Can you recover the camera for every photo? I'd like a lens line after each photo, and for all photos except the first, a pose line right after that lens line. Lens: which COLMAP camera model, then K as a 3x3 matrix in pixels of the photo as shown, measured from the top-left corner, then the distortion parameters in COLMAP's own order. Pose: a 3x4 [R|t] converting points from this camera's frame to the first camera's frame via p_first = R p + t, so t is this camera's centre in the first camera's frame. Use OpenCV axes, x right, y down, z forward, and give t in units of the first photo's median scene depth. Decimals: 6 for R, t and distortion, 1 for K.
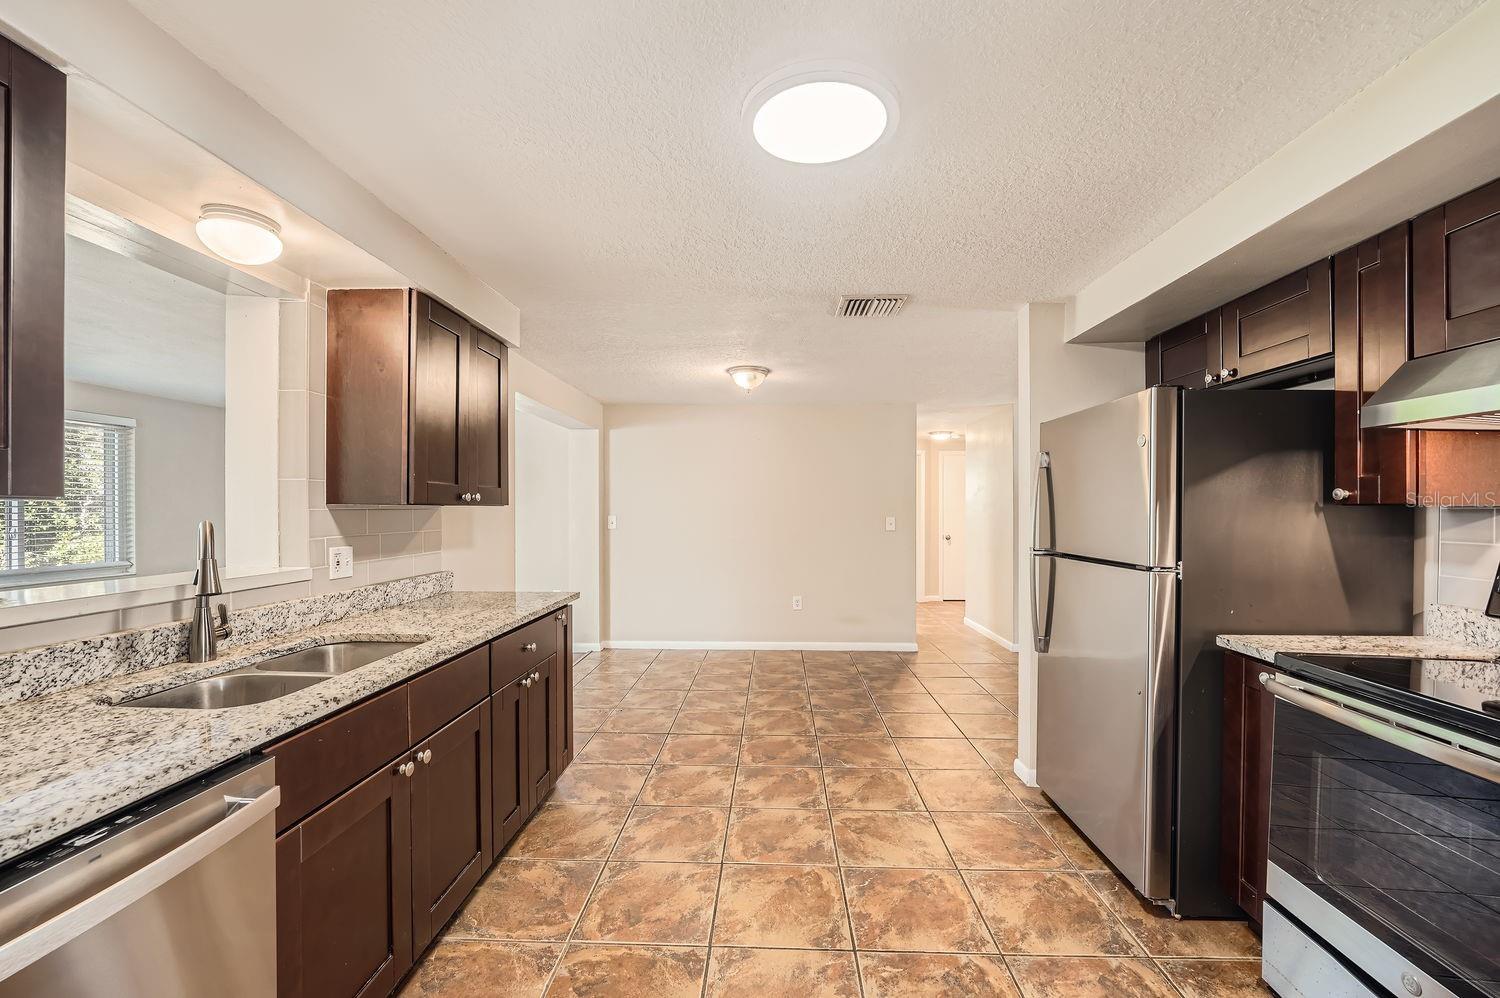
lens RADIAL K [[628.3, 0, 748.3], [0, 628.3, 506.7], [0, 0, 1]] dist [-0.000959, -0.000077]
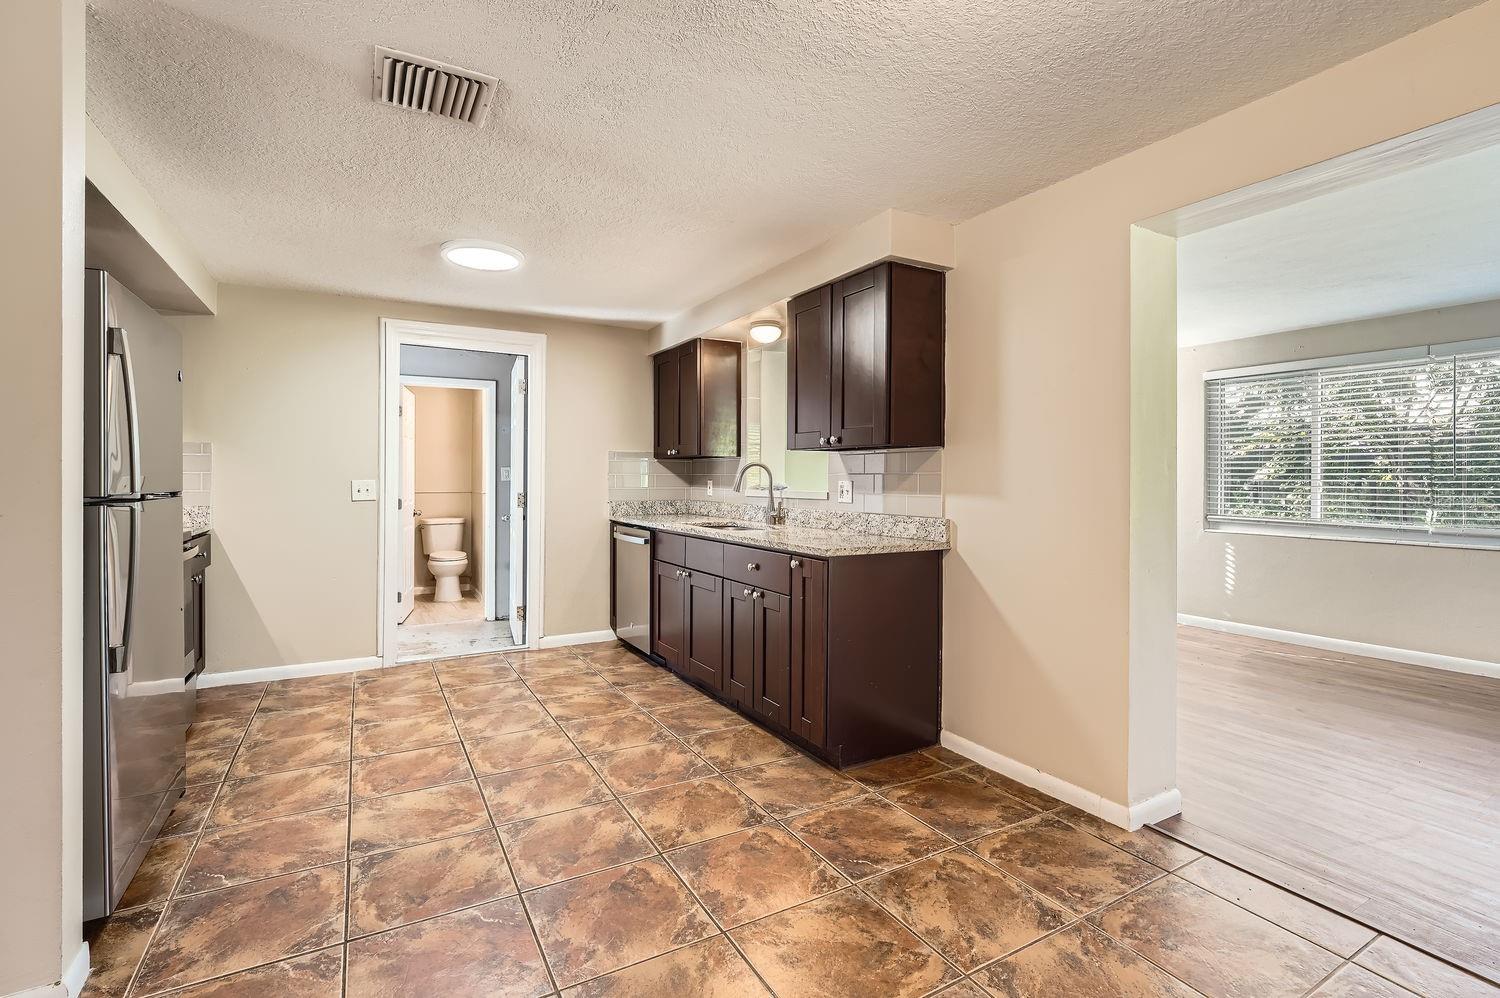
lens RADIAL K [[683.6, 0, 745.4], [0, 683.6, 488.7], [0, 0, 1]] dist [0.000745, 0.002353]
pose [[-0.850614, 0.006434, -0.525751, 0.349375], [-0.001240, 0.999898, 0.014243, 0.057860], [0.525789, 0.012767, -0.850519, 2.139006]]
